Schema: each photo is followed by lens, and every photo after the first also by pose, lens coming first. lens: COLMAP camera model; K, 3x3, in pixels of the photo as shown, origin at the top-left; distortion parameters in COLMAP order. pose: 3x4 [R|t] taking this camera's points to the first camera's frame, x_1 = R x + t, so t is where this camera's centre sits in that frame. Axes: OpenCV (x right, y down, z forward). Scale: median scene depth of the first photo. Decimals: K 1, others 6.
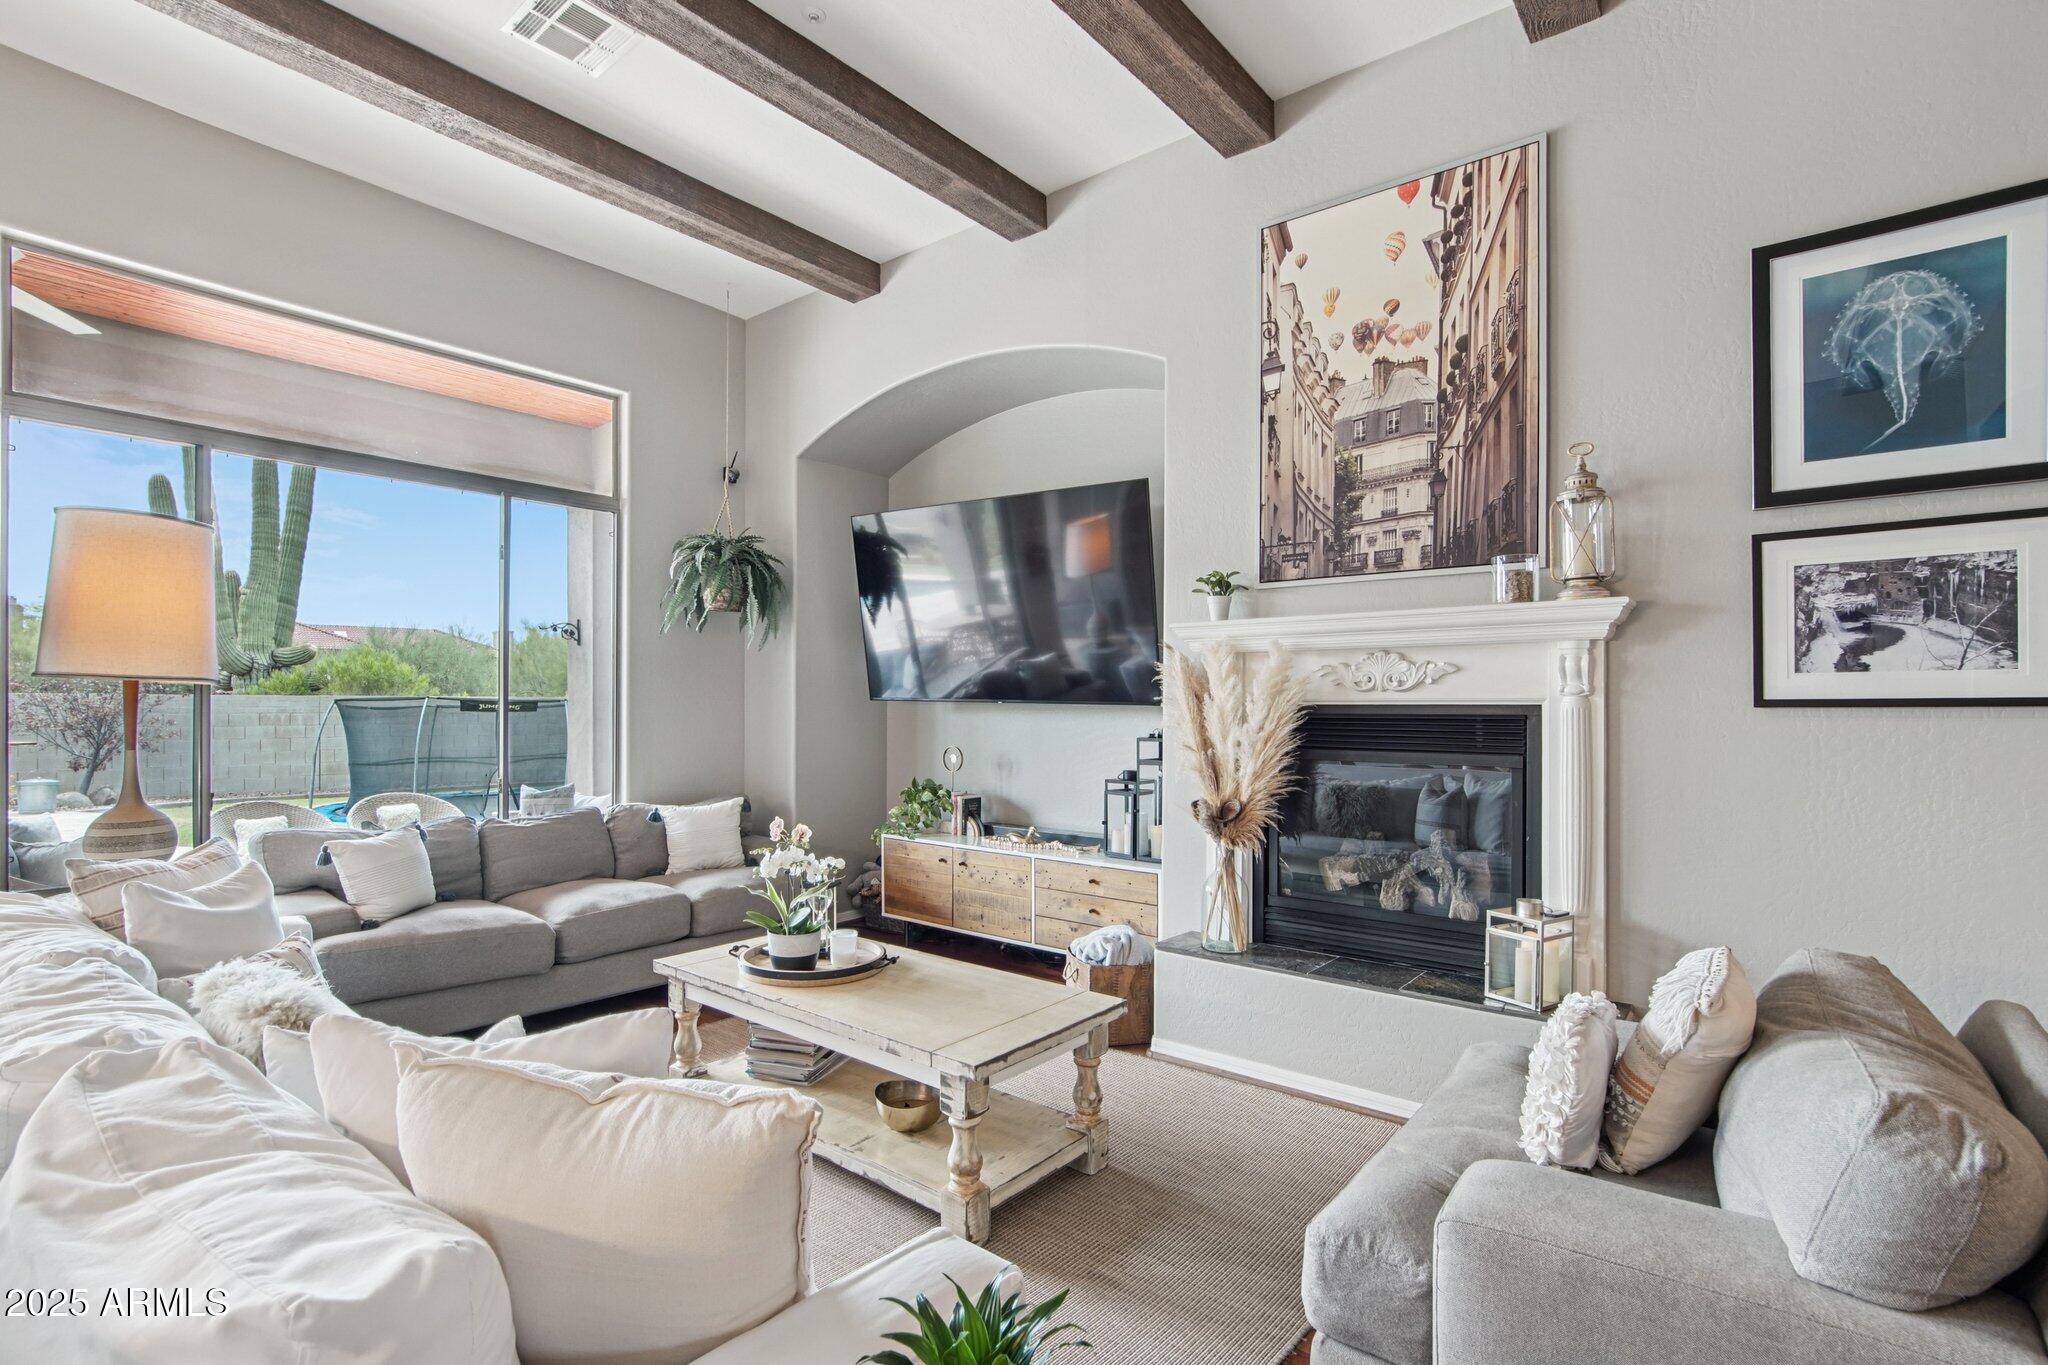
lens RADIAL K [[947.0, 0, 999.3], [0, 947.0, 712.2], [0, 0, 1]] dist [-0.029044, 0.002046]
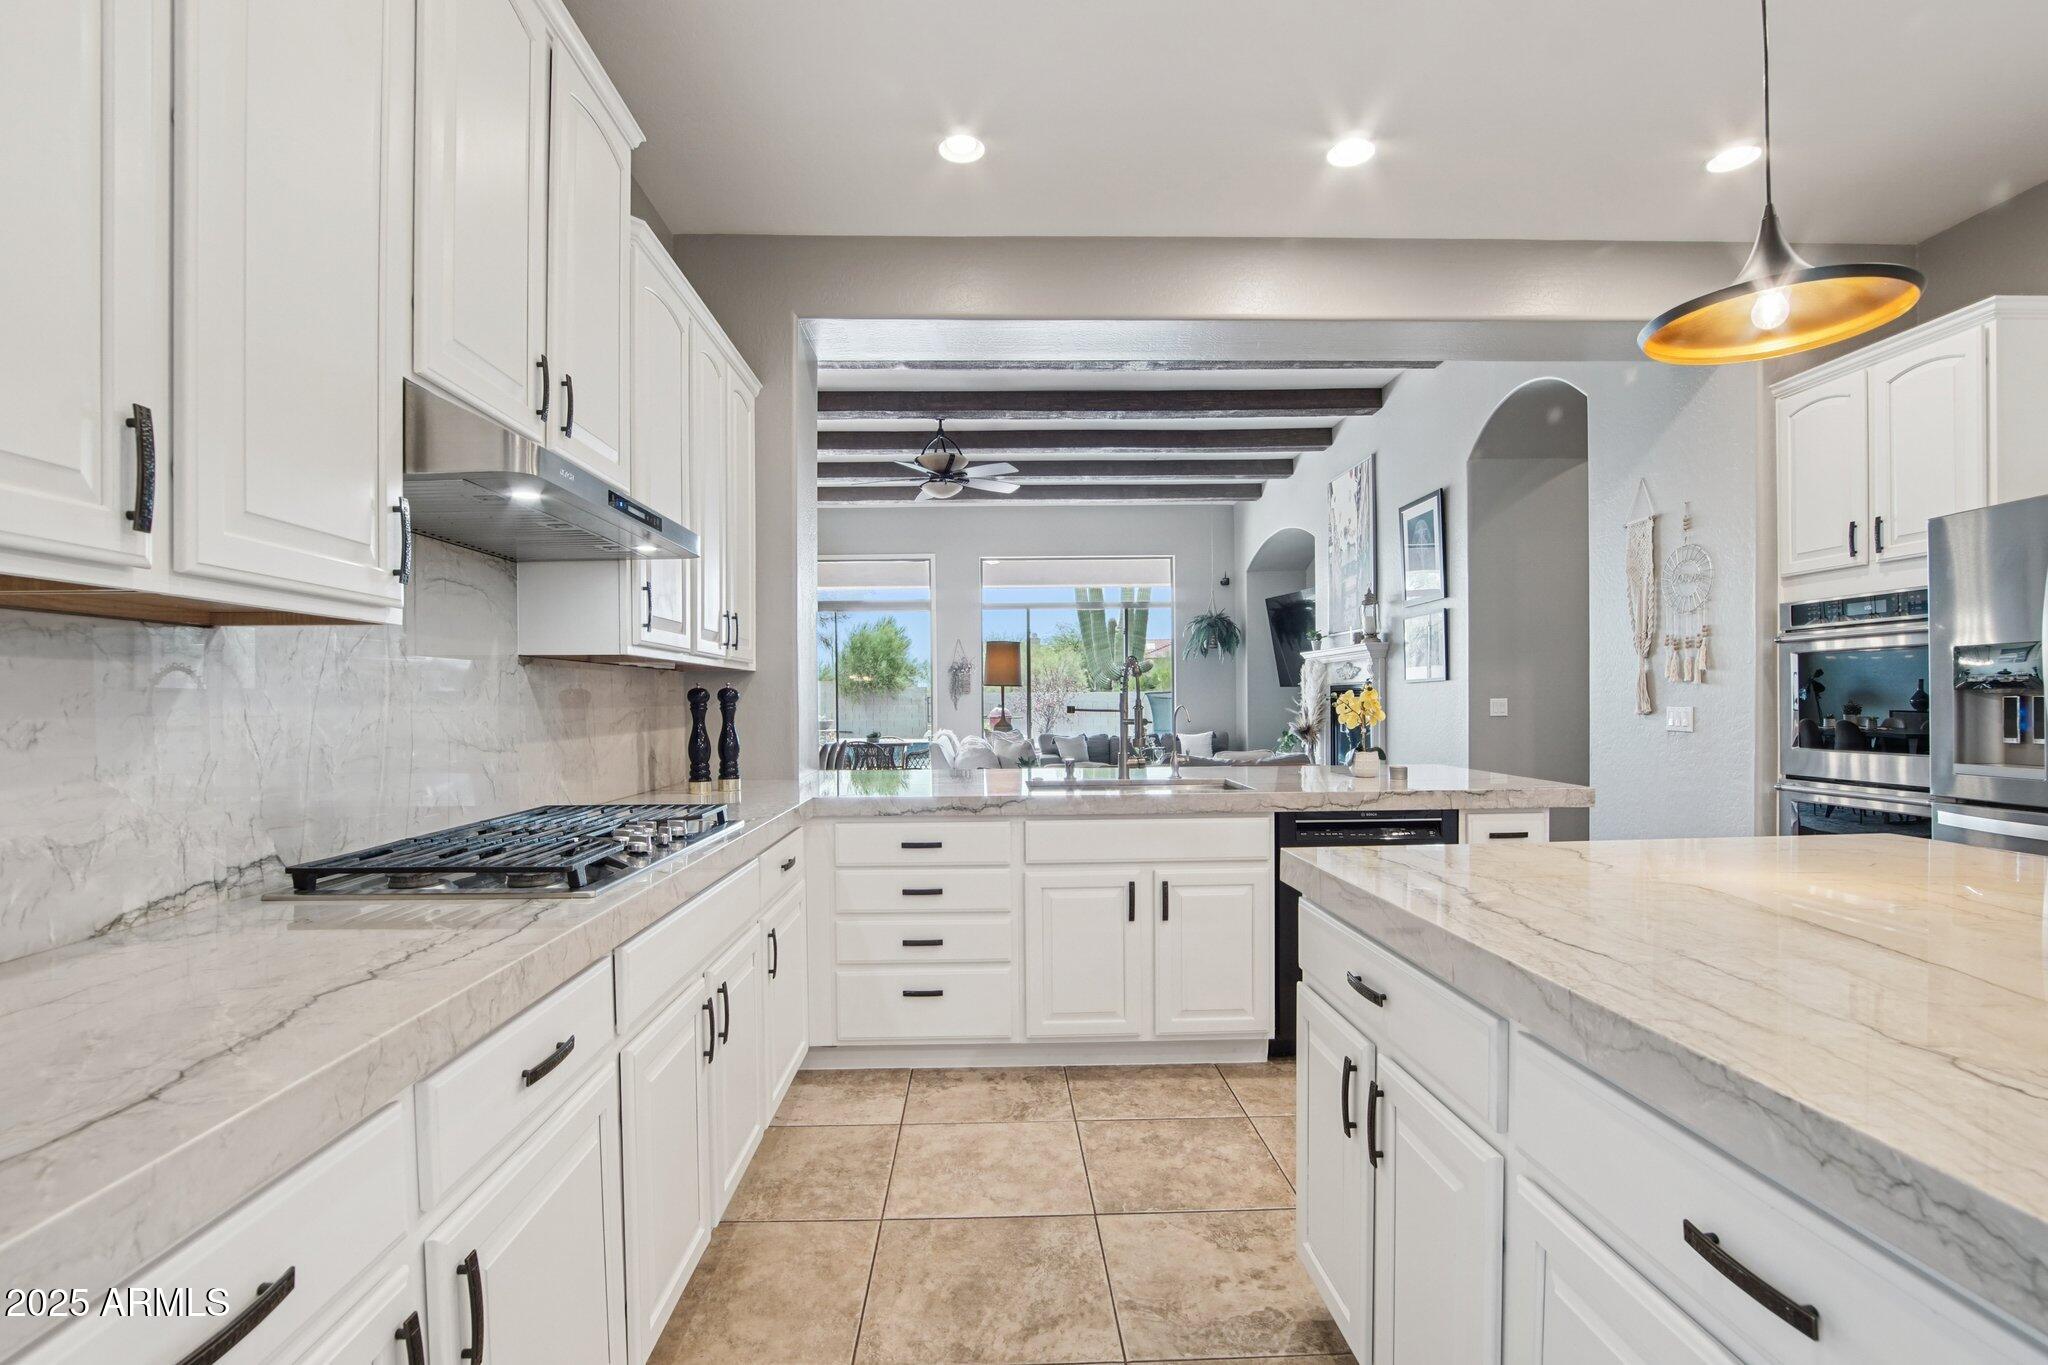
lens RADIAL K [[947.0, 0, 1018.5], [0, 947.0, 698.6], [0, 0, 1]] dist [-0.029044, 0.002046]
pose [[0.662638, -0.013212, -0.748824, 1.550408], [0.008359, 0.999913, -0.010245, 0.042695], [0.748894, 0.000529, 0.662690, -1.168122]]
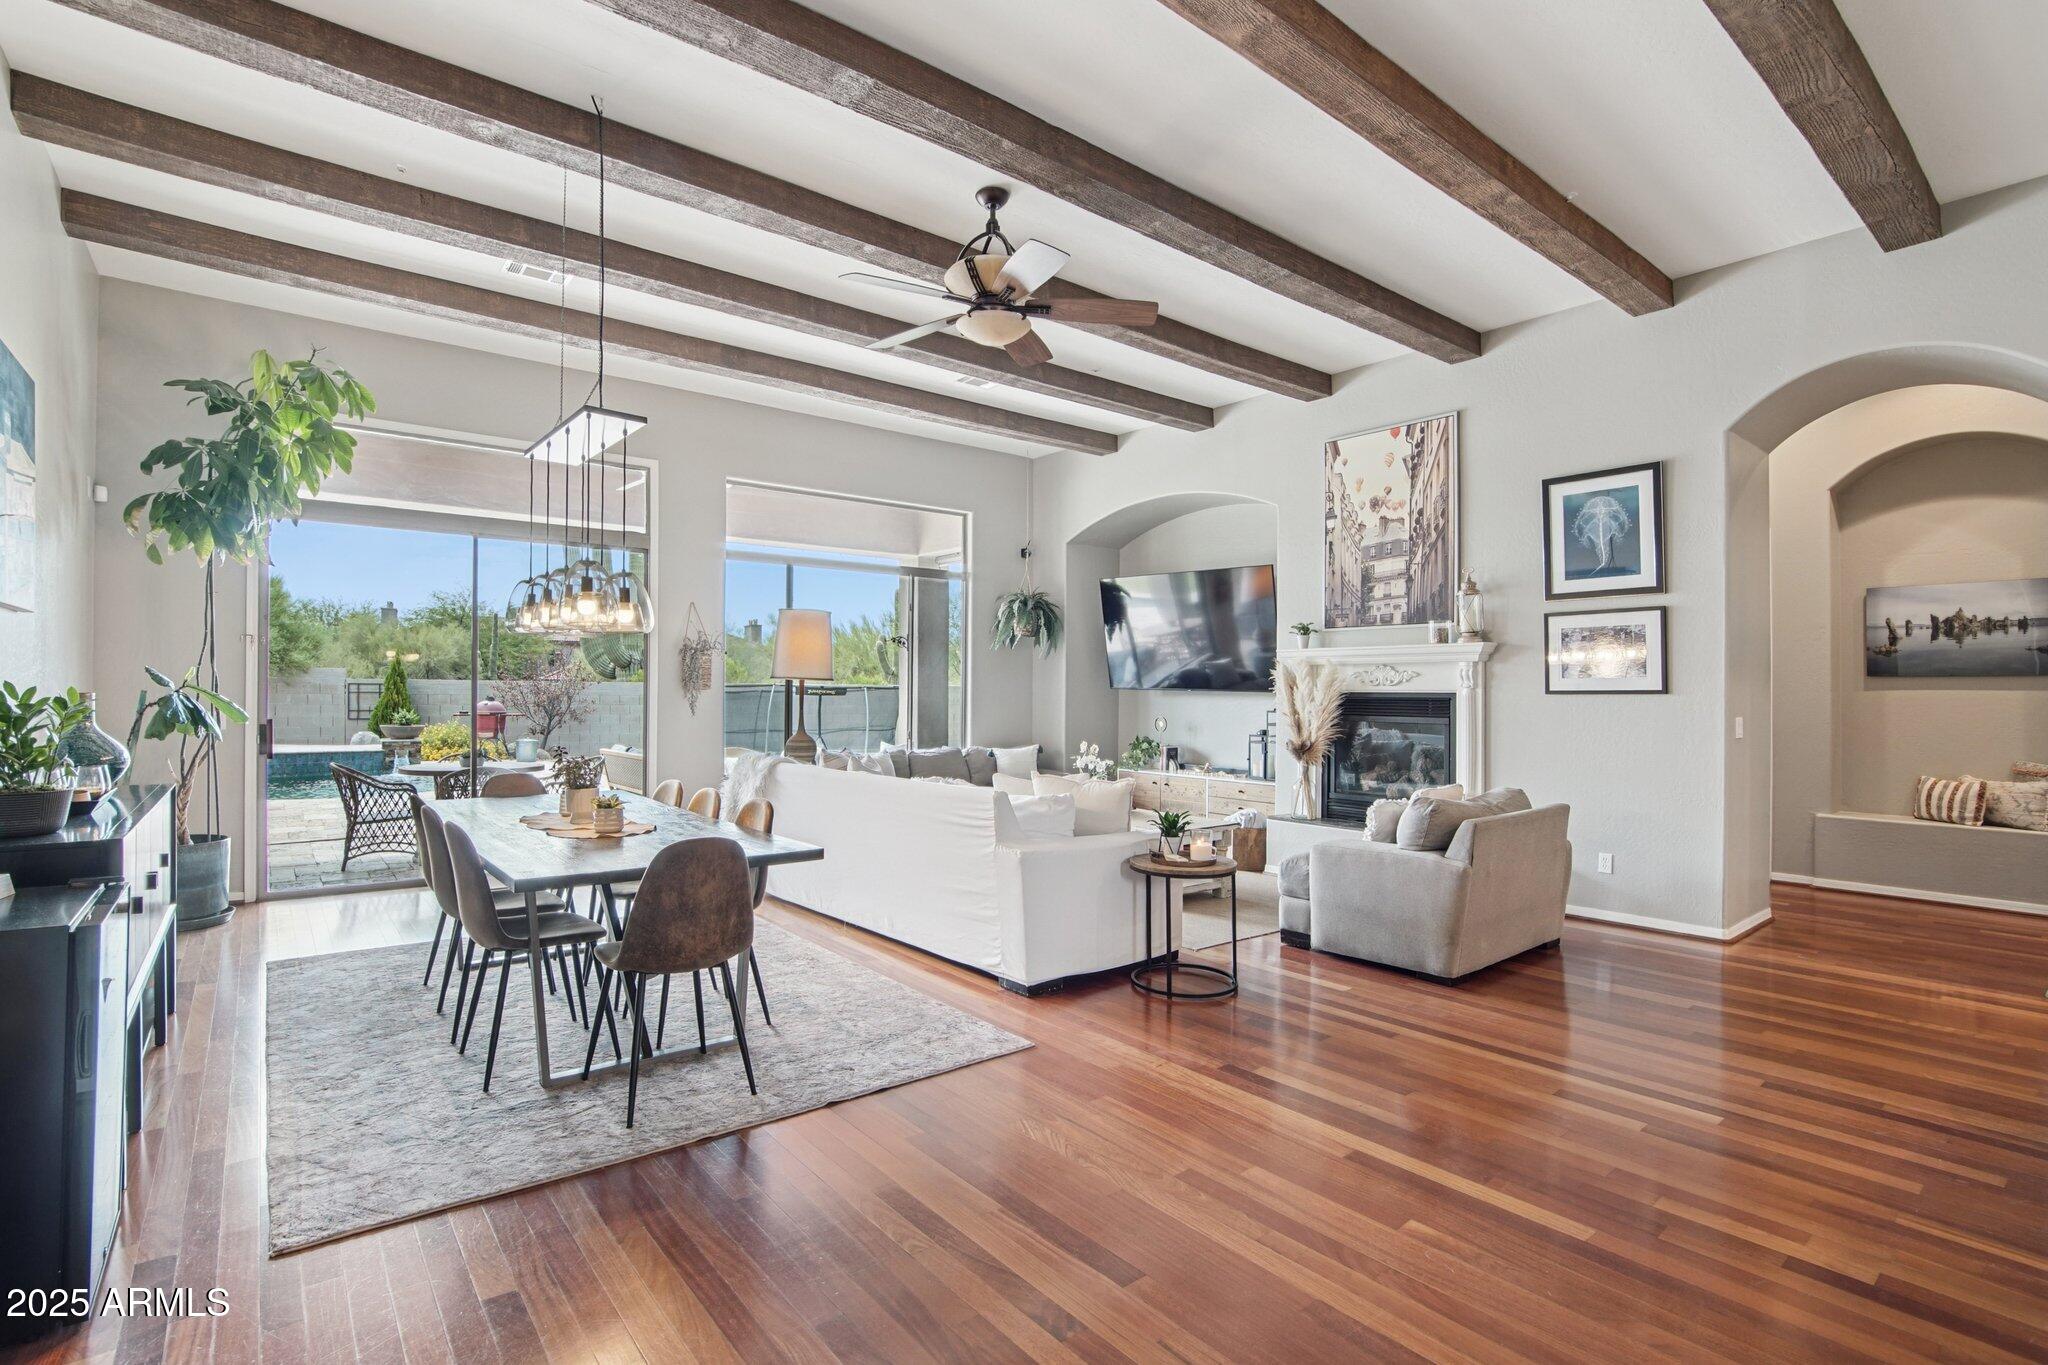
lens RADIAL K [[947.0, 0, 991.9], [0, 947.0, 675.6], [0, 0, 1]] dist [-0.029044, 0.002046]
pose [[0.975642, 0.000745, -0.219369, 0.038640], [-0.006025, 0.999708, -0.023404, 0.006659], [0.219288, 0.024156, 0.975361, -1.019431]]
